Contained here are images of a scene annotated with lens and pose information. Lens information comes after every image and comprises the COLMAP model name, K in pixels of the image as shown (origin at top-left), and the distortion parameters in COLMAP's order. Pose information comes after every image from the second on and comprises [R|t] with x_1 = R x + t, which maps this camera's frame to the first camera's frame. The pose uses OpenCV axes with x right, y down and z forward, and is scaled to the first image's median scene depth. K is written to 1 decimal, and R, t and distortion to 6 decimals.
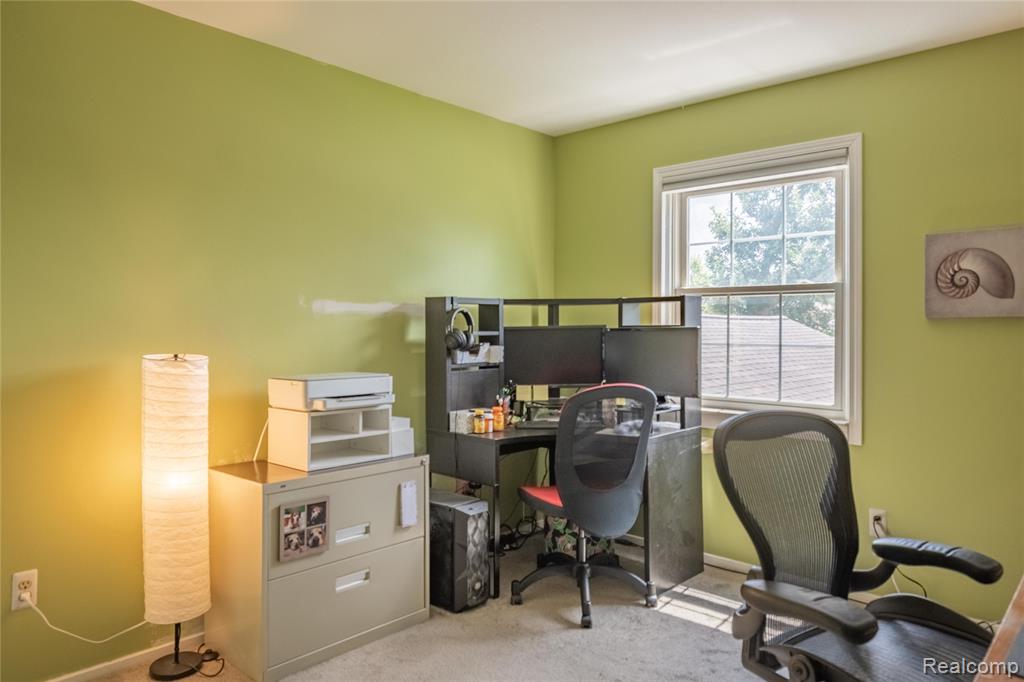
lens RADIAL K [[679.3, 0, 512.9], [0, 679.3, 338.0], [0, 0, 1]] dist [0.002714, 0.001820]
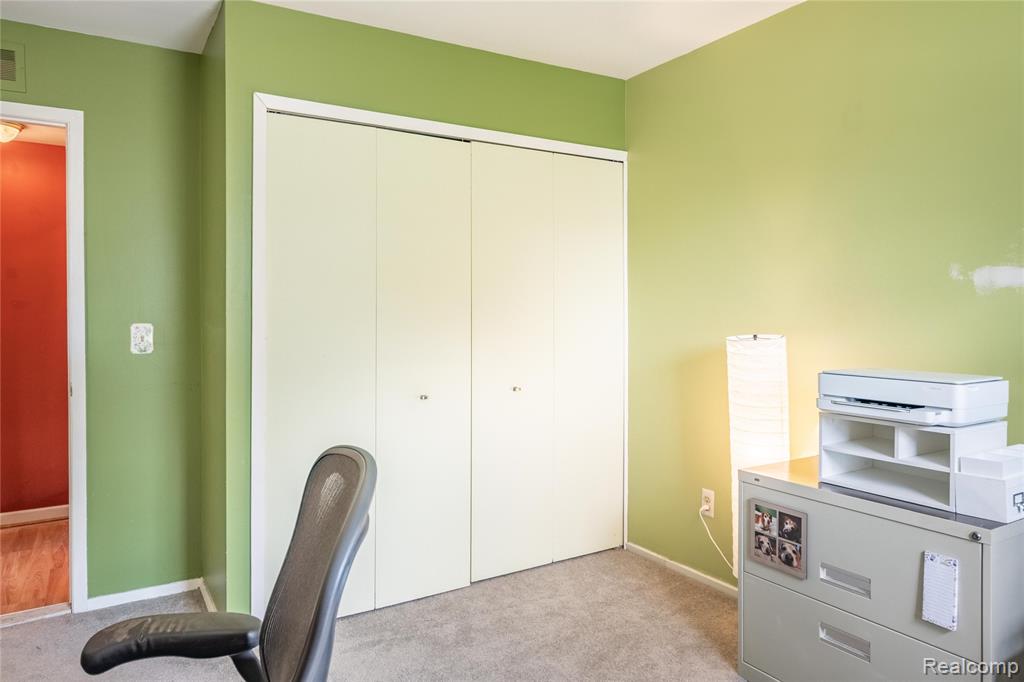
lens RADIAL K [[679.3, 0, 512.8], [0, 679.3, 335.7], [0, 0, 1]] dist [0.002714, 0.001820]
pose [[-0.268920, 0.033464, -0.962581, 0.625278], [-0.009137, 0.999263, 0.037292, -0.010812], [0.963119, 0.018824, -0.268416, 0.898851]]
